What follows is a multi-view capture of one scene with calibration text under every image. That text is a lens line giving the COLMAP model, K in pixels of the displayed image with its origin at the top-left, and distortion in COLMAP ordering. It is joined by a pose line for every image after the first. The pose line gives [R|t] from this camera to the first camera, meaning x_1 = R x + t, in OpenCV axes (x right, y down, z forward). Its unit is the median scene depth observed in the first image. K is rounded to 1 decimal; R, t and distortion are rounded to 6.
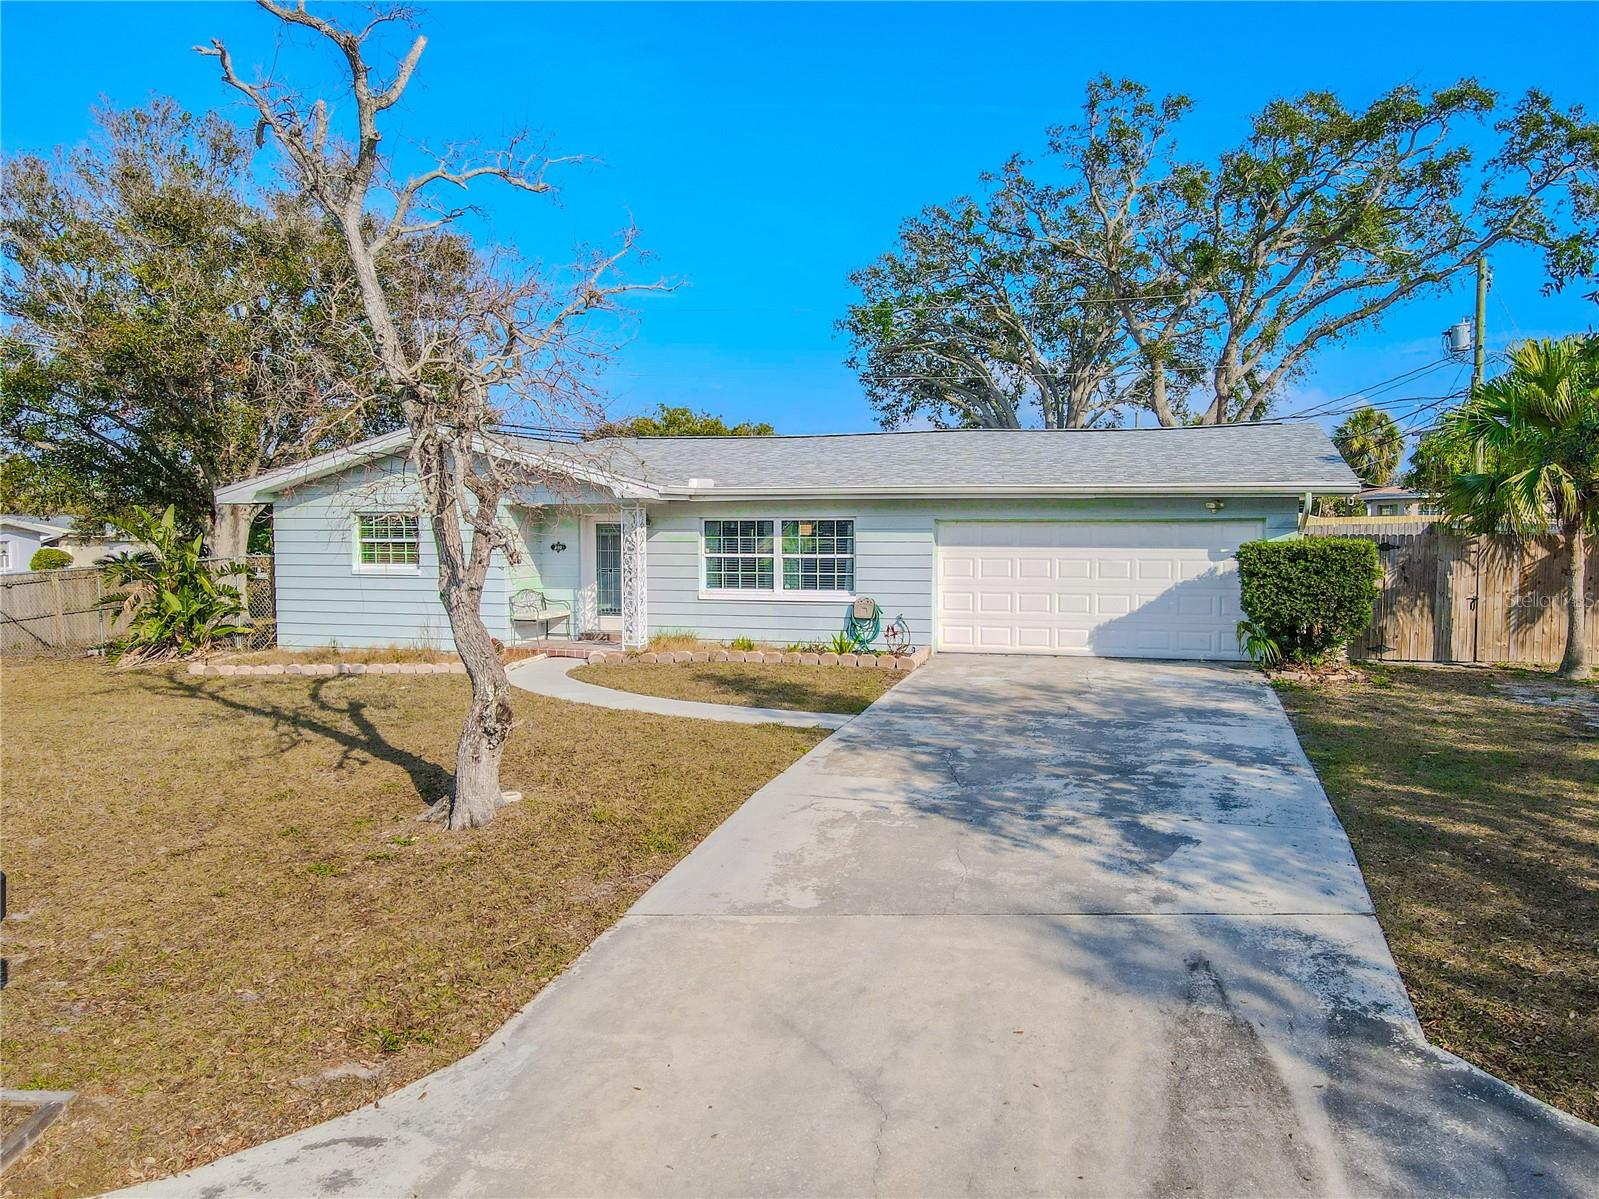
lens RADIAL K [[1104.2, 0, 799.5], [0, 1104.2, 599.5], [0, 0, 1]] dist [0.007227, -0.004252]
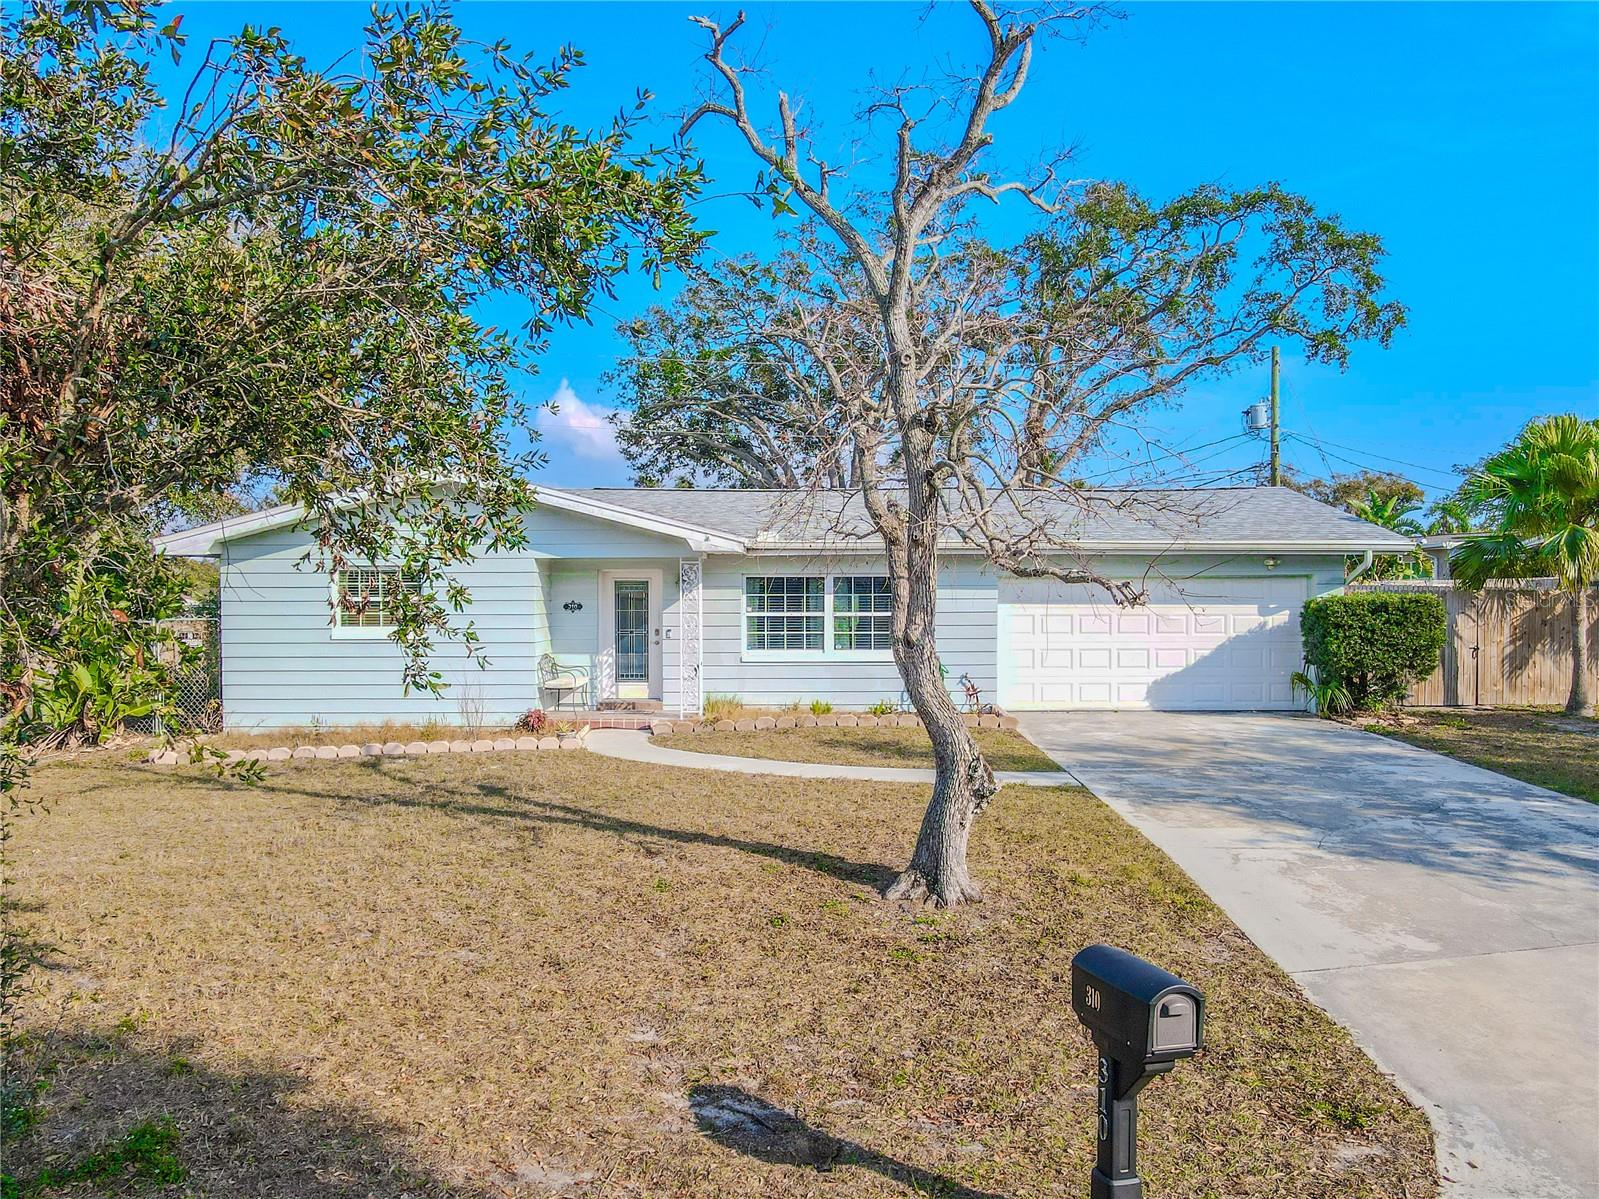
lens RADIAL K [[1162.1, 0, 799.4], [0, 1162.1, 622.0], [0, 0, 1]] dist [0.011542, 0.007445]
pose [[0.963541, -0.007337, 0.267460, -0.308881], [0.018645, 0.999035, -0.039762, 0.006118], [-0.266910, 0.043300, 0.962748, 0.050168]]
